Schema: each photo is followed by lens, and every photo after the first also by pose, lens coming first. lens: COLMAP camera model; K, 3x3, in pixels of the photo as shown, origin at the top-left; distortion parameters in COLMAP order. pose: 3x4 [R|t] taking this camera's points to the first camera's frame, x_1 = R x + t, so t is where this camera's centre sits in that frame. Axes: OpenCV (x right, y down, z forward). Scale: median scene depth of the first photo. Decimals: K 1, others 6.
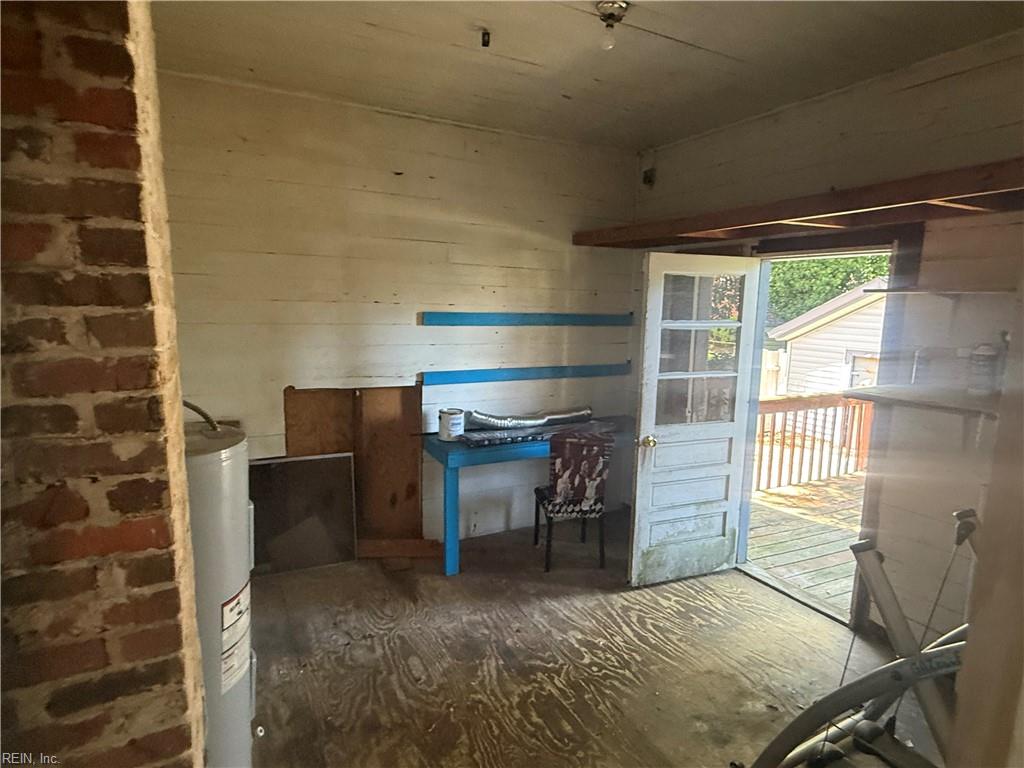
lens RADIAL K [[565.3, 0, 512.0], [0, 565.3, 384.0], [0, 0, 1]] dist [0.000387, 0.000625]
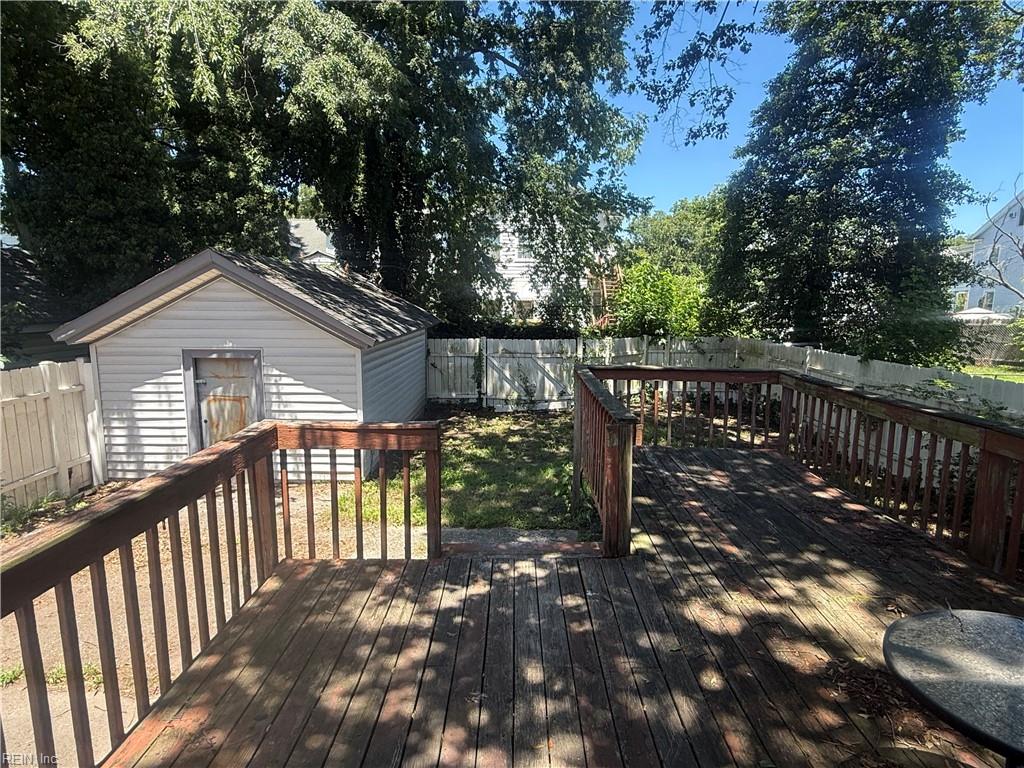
lens RADIAL K [[565.3, 0, 512.0], [0, 565.3, 384.0], [0, 0, 1]] dist [0.000387, 0.000625]
pose [[0.466073, -0.150096, 0.871922, 0.145775], [0.132872, 0.986202, 0.098744, -0.031472], [-0.874712, 0.069832, 0.479586, 0.276230]]
